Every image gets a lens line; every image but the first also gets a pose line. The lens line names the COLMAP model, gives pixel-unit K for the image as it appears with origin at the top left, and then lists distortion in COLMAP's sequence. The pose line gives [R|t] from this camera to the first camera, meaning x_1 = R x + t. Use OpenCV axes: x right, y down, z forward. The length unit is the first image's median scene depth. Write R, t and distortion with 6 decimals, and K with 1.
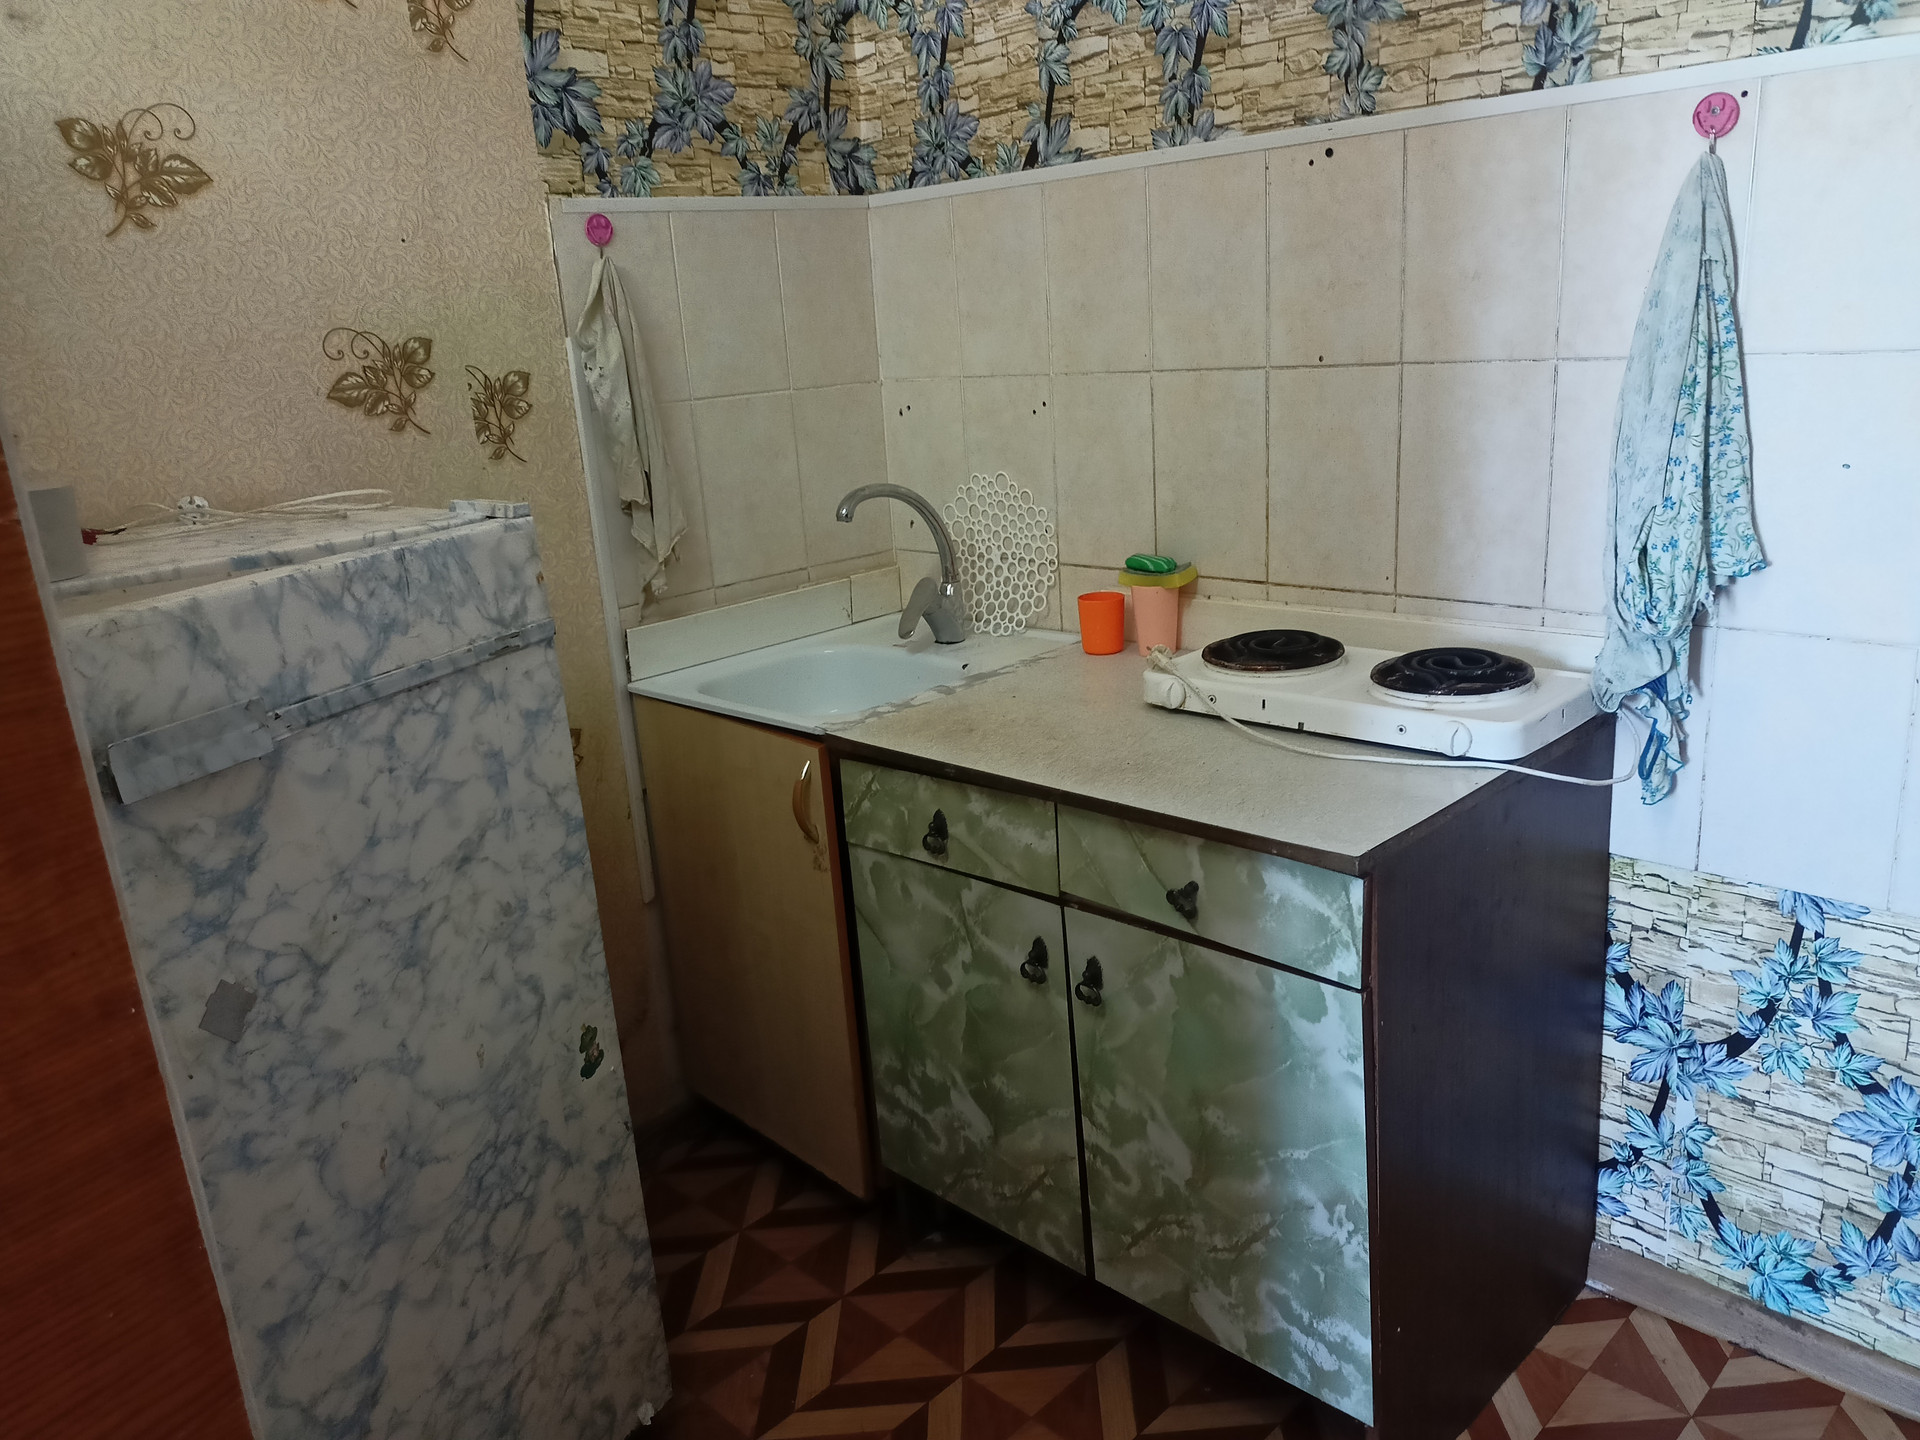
lens RADIAL K [[1465.5, 0, 960.0], [0, 1465.5, 720.0], [0, 0, 1]] dist [0.010249, -0.005010]
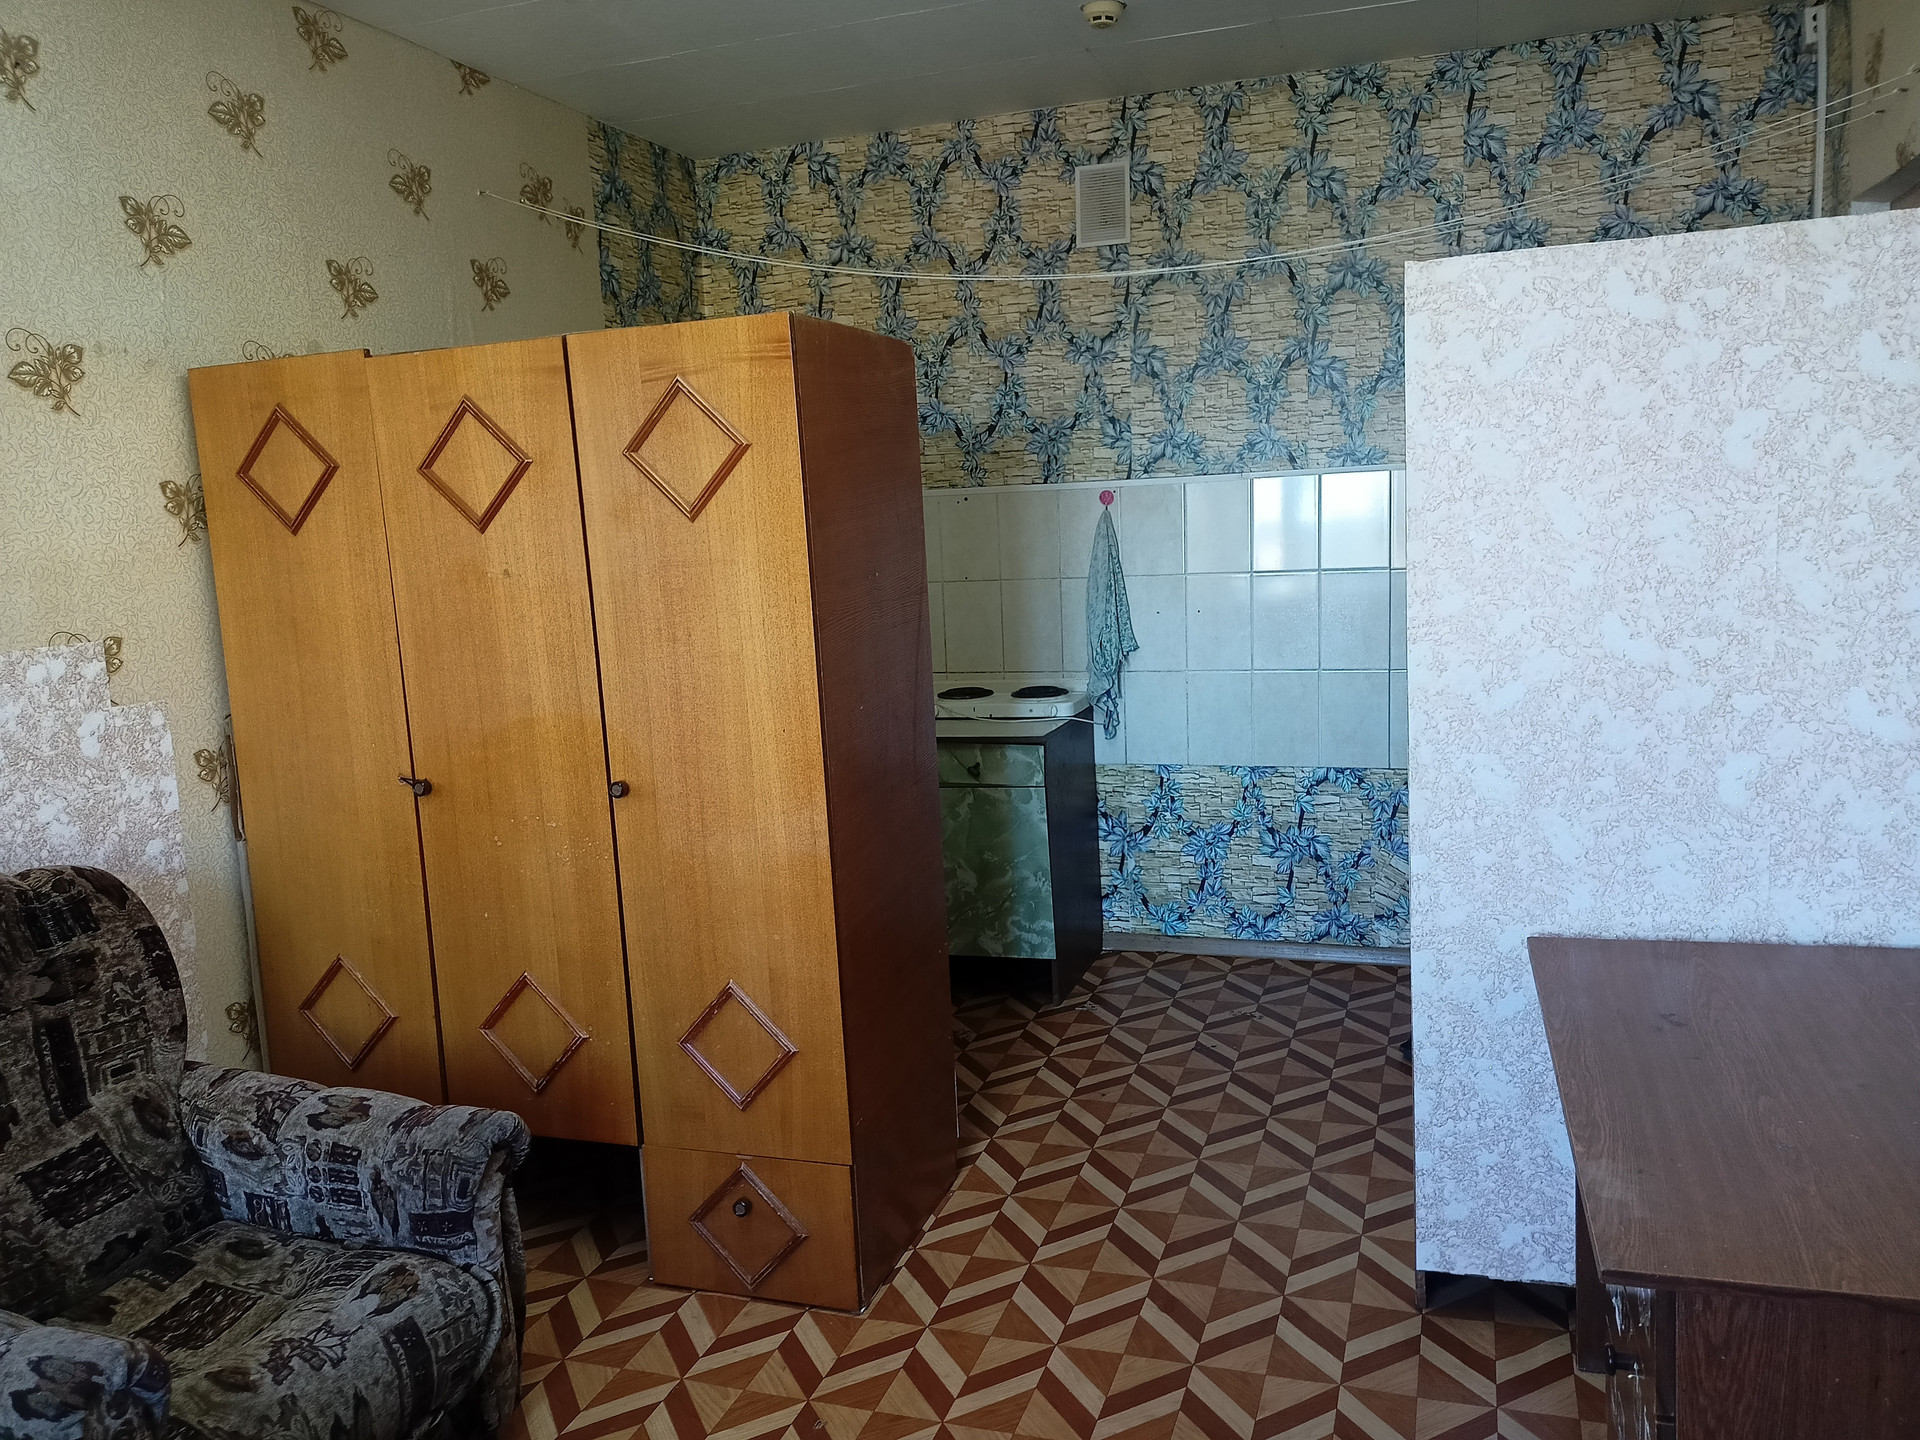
lens RADIAL K [[1512.7, 0, 947.7], [0, 1512.7, 728.9], [0, 0, 1]] dist [0.103650, 0.001345]
pose [[0.899995, -0.041599, 0.433911, -1.006806], [0.107315, 0.985943, -0.128063, 0.364819], [-0.422484, 0.161822, 0.891808, -1.363212]]
